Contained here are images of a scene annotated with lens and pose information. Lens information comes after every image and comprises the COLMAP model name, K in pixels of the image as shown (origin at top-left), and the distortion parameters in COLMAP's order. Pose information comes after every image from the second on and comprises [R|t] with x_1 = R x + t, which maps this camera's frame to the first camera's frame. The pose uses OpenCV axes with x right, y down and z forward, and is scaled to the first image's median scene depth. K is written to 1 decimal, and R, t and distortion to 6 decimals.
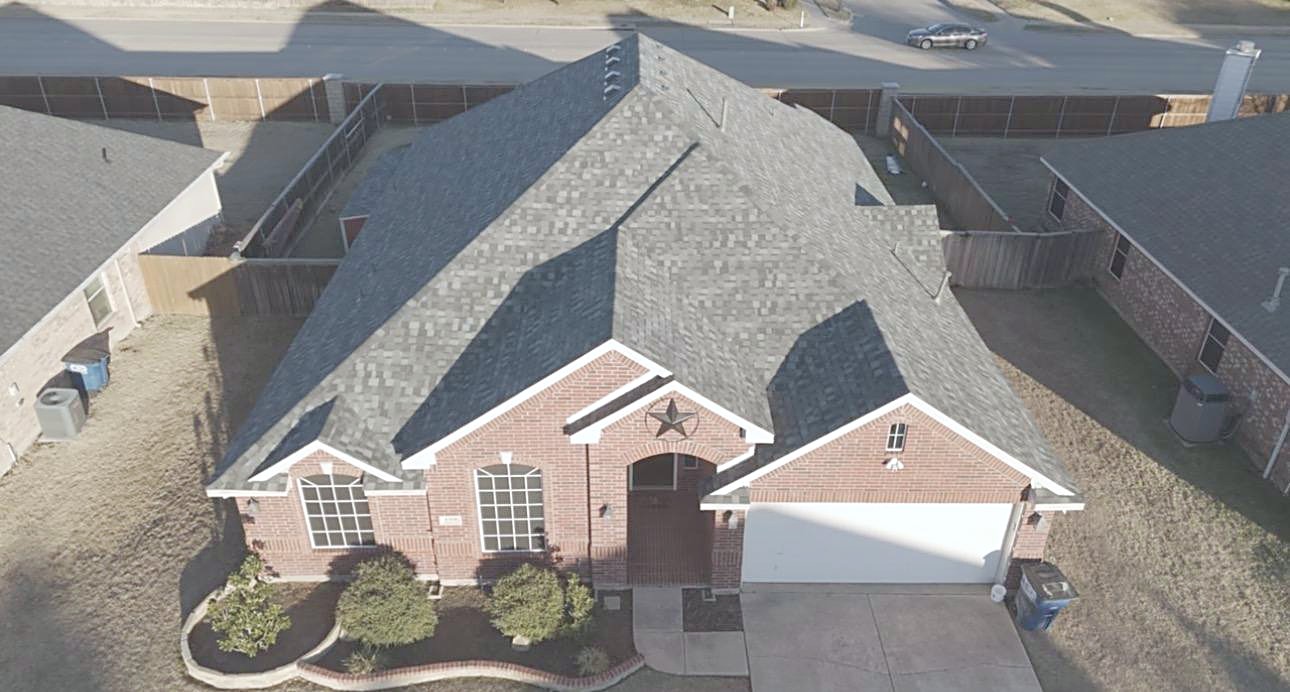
lens RADIAL K [[950.3, 0, 641.4], [0, 950.3, 360.5], [0, 0, 1]] dist [0.113639, -0.183800]
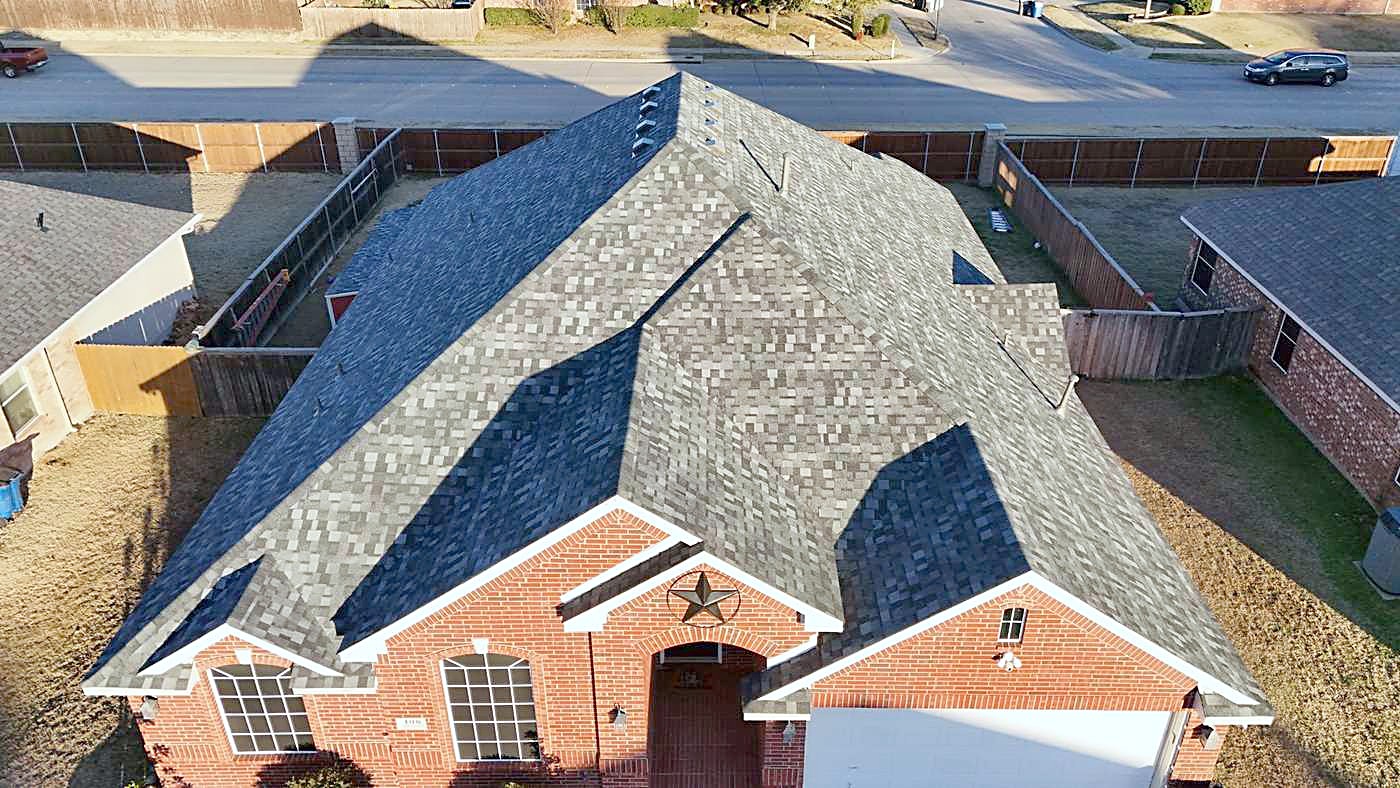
lens RADIAL K [[1036.1, 0, 700.0], [0, 1036.1, 394.0], [0, 0, 1]] dist [0.087367, -0.107743]
pose [[0.999770, -0.000424, -0.021433, 0.039862], [-0.000039, 0.999767, -0.021587, -0.066737], [0.021437, 0.021582, 0.999537, 0.168620]]
